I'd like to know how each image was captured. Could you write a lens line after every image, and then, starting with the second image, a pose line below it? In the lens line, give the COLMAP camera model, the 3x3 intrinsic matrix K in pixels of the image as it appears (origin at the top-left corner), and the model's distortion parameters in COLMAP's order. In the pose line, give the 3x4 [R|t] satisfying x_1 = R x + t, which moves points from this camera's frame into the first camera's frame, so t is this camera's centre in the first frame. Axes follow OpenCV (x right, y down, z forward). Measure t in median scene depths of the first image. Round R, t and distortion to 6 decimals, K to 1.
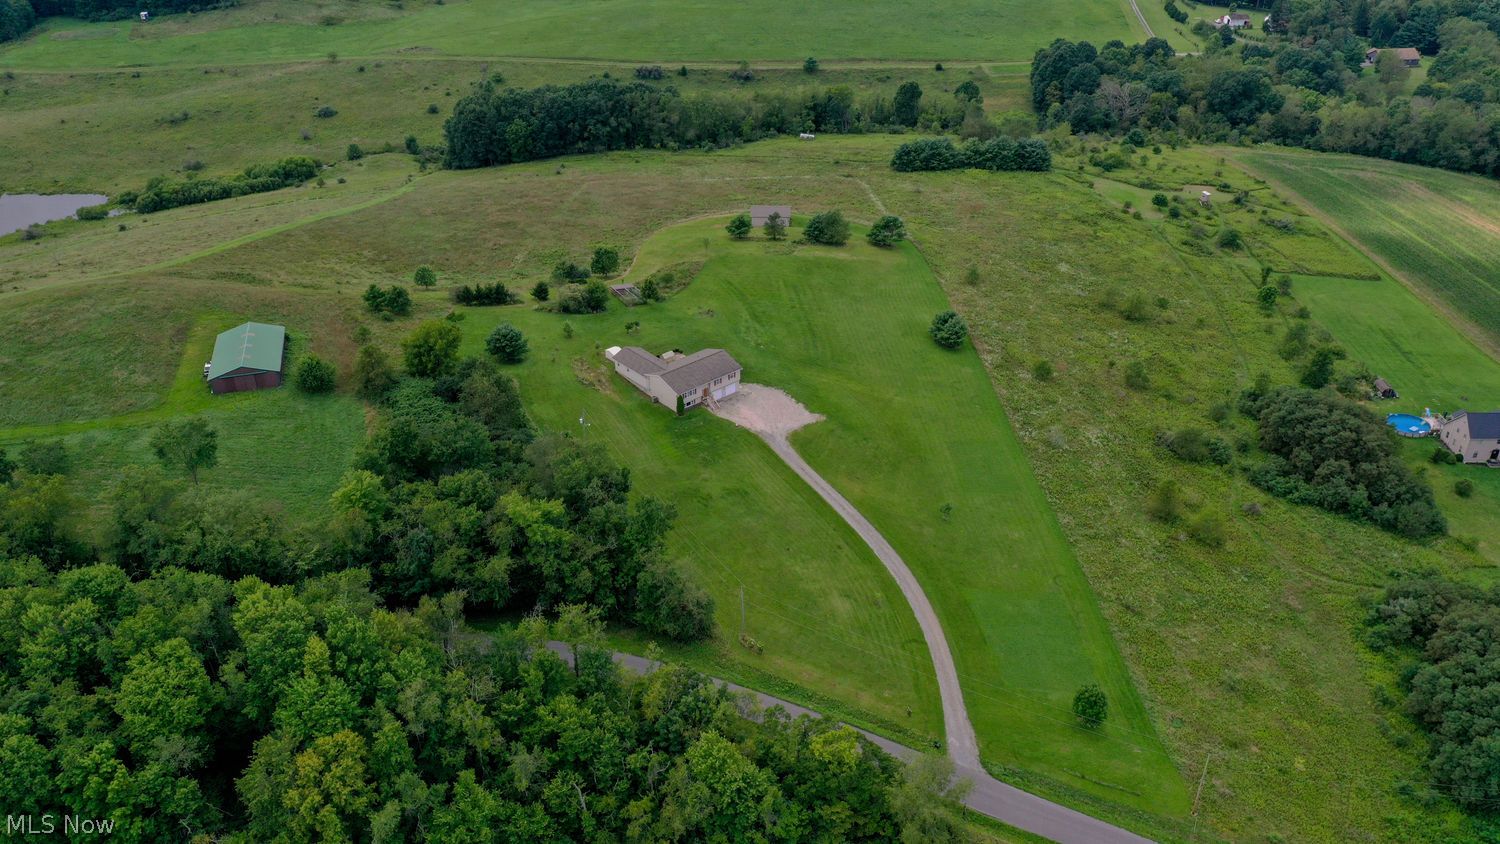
lens RADIAL K [[1175.2, 0, 747.8], [0, 1175.2, 409.7], [0, 0, 1]] dist [-0.014478, 0.005369]
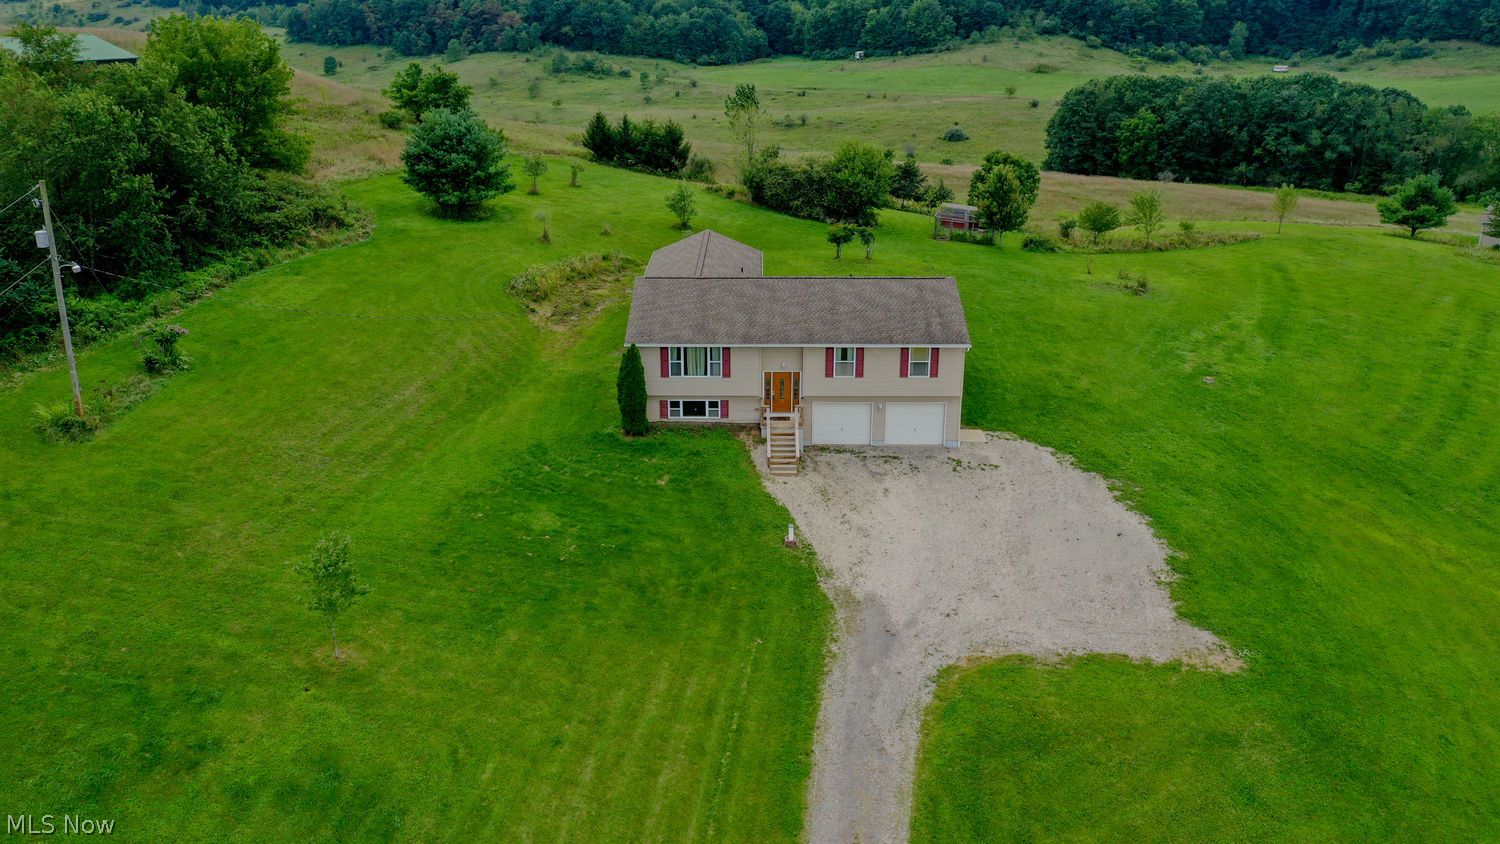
lens RADIAL K [[1175.2, 0, 747.8], [0, 1175.2, 409.7], [0, 0, 1]] dist [-0.014478, 0.005369]
pose [[0.747104, 0.230095, -0.623612, 0.063059], [-0.338963, 0.938906, -0.059657, 0.003416], [0.571787, 0.255951, 0.779454, 0.444099]]
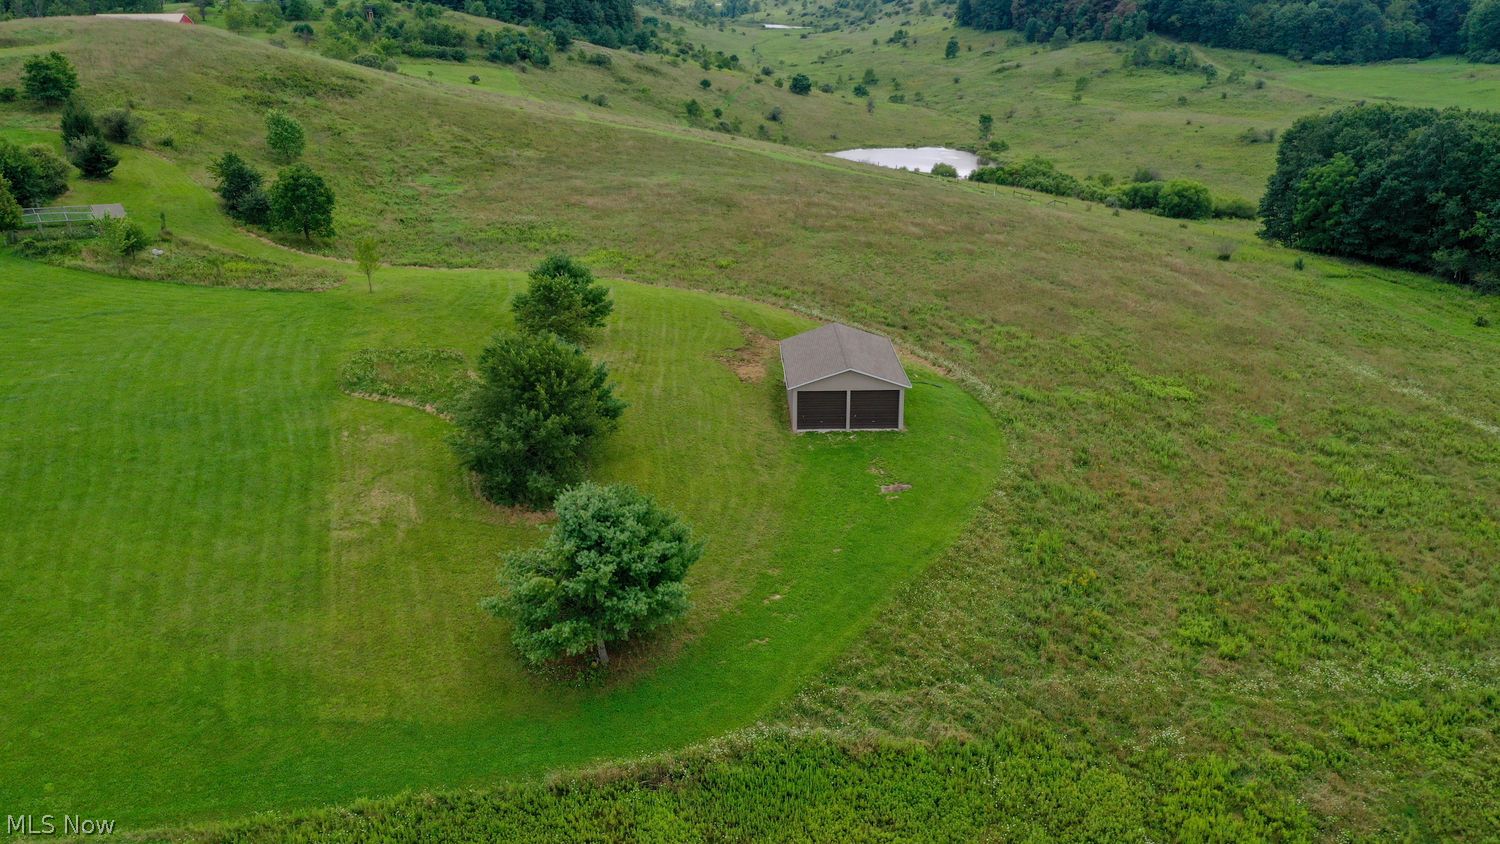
lens RADIAL K [[1175.2, 0, 747.8], [0, 1175.2, 409.7], [0, 0, 1]] dist [-0.014478, 0.005369]
pose [[0.094582, 0.350899, -0.931624, 0.210762], [-0.488752, 0.831640, 0.263620, -0.174091], [0.867281, 0.430400, 0.250161, 0.733957]]
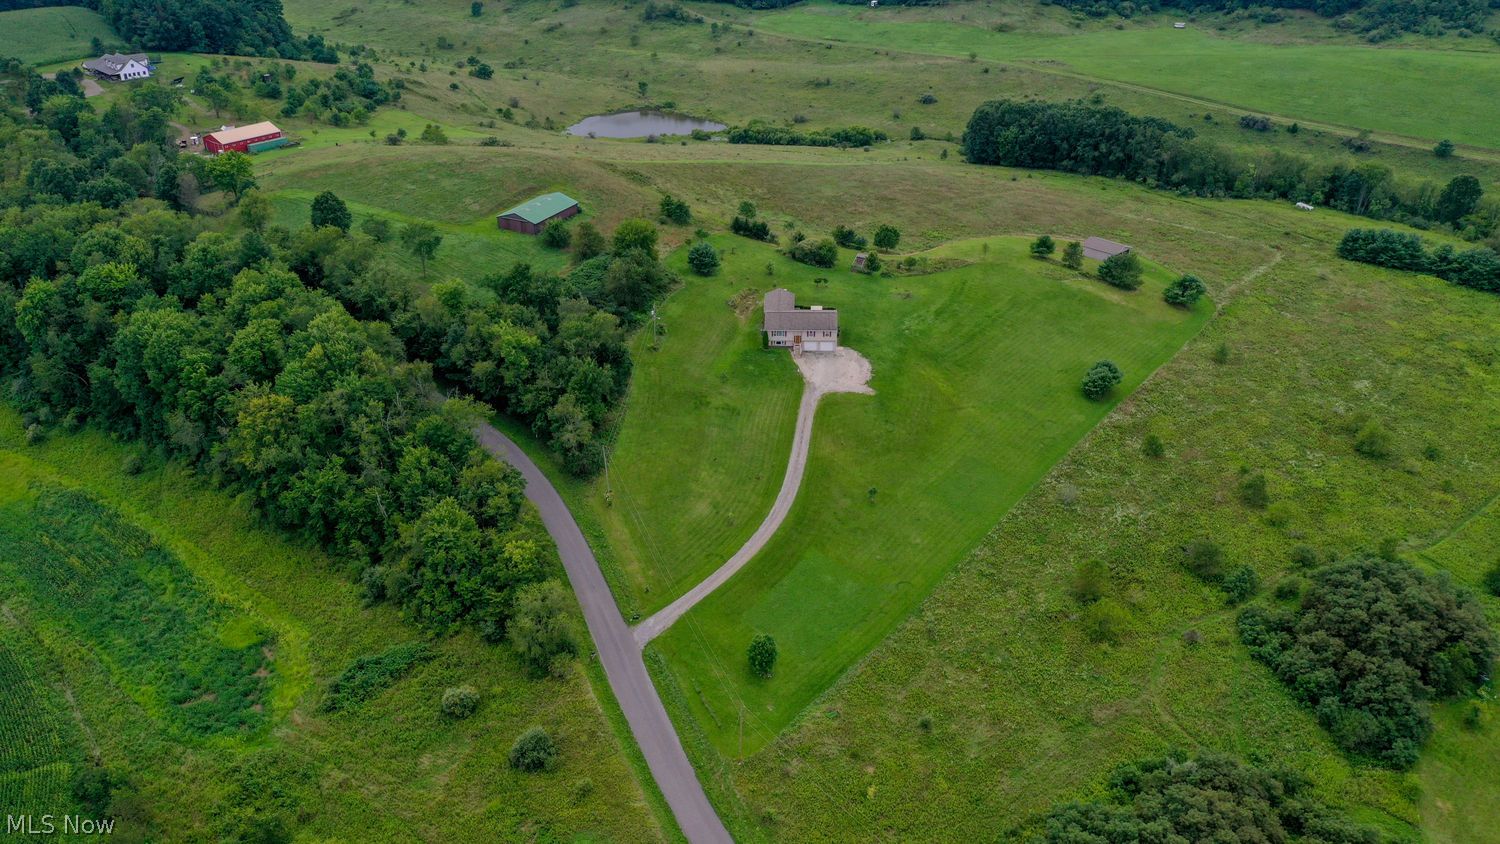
lens RADIAL K [[1175.2, 0, 747.8], [0, 1175.2, 409.7], [0, 0, 1]] dist [-0.014478, 0.005369]
pose [[0.725343, 0.326905, -0.605814, 0.356177], [-0.342121, 0.934858, 0.094839, -0.023608], [0.597353, 0.138471, 0.789934, 0.042182]]
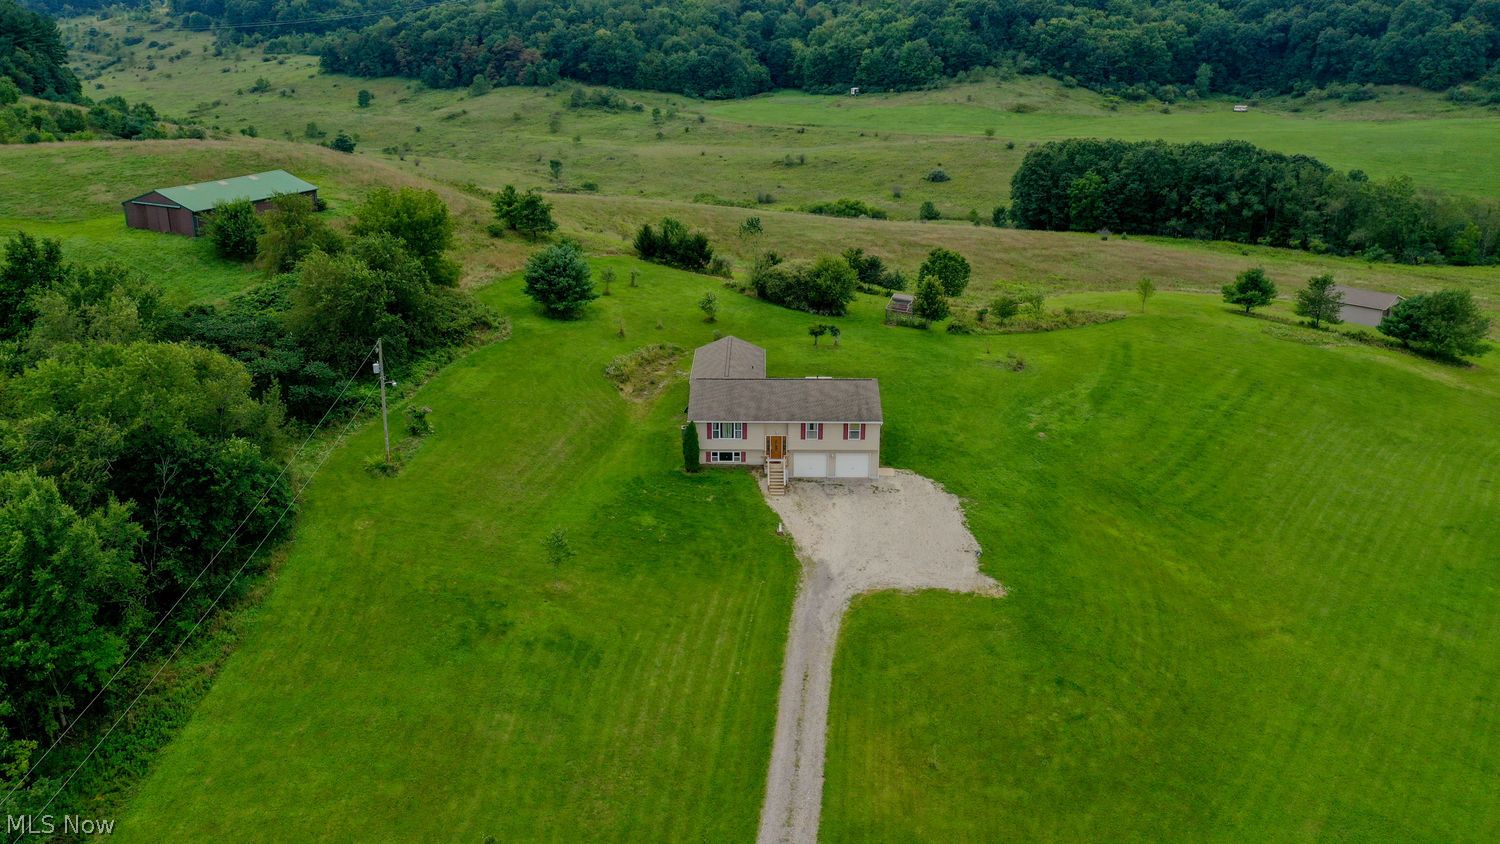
lens RADIAL K [[1175.2, 0, 747.8], [0, 1175.2, 409.7], [0, 0, 1]] dist [-0.014478, 0.005369]
pose [[0.745628, 0.231611, -0.624817, 0.123680], [-0.341670, 0.937898, -0.060068, 0.001105], [0.572102, 0.258269, 0.778458, 0.360894]]
